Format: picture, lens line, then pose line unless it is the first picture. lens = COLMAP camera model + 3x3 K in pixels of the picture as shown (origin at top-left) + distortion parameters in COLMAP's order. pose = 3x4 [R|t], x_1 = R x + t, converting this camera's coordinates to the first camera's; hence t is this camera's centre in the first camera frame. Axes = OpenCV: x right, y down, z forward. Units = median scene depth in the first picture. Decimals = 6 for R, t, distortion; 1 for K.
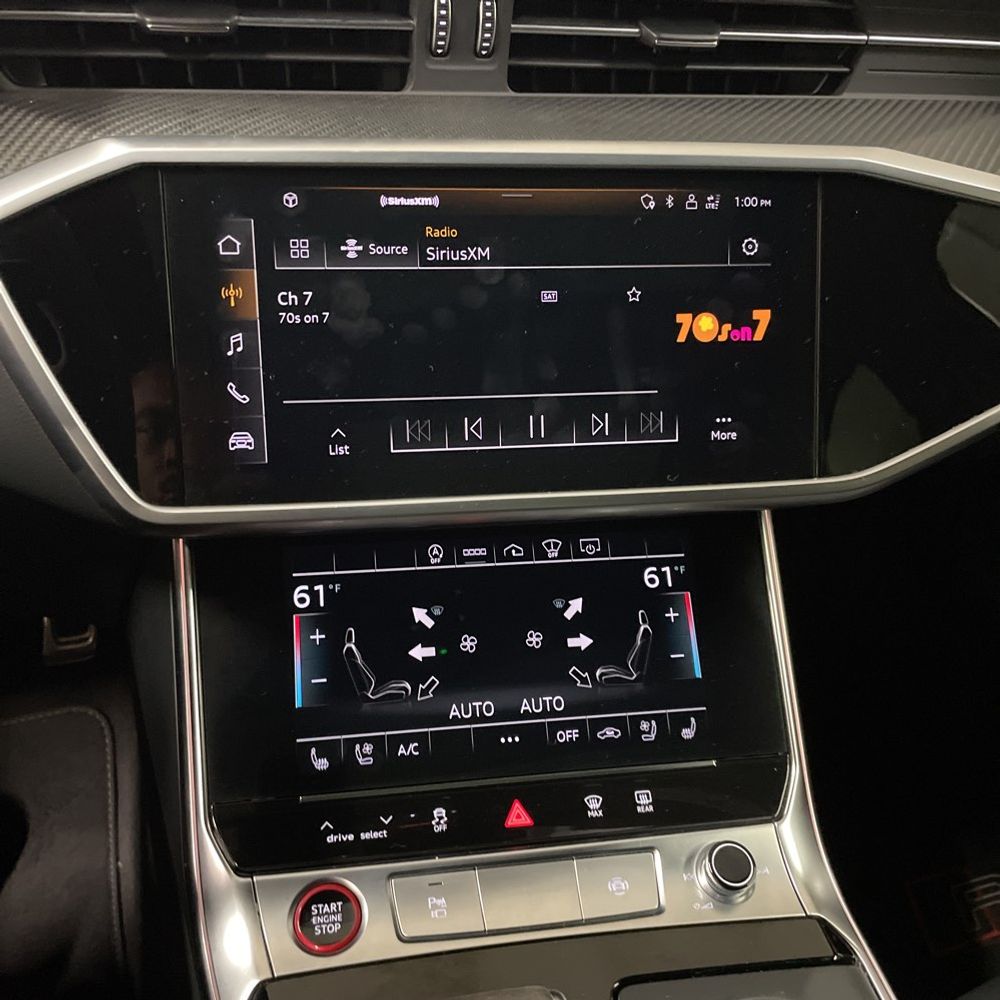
lens RADIAL K [[1011.1, 0, 508.5], [0, 1011.1, 521.8], [0, 0, 1]] dist [0.020094, 0.000000]
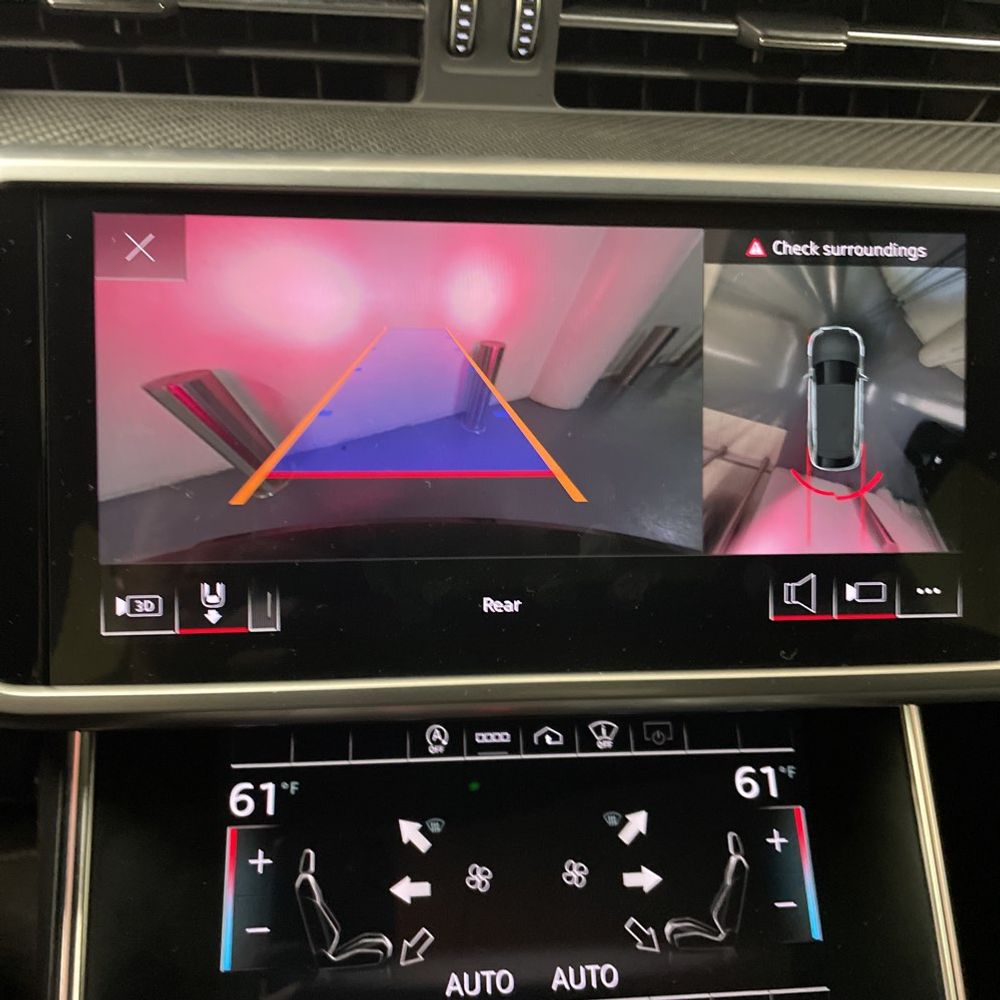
lens RADIAL K [[1011.1, 0, 499.8], [0, 1011.1, 498.0], [0, 0, 1]] dist [0.020094, 0.000000]
pose [[0.997970, 0.023062, -0.059365, 0.009569], [-0.029088, 0.994283, -0.102736, -0.065979], [0.056656, 0.104254, 0.992936, 0.293488]]
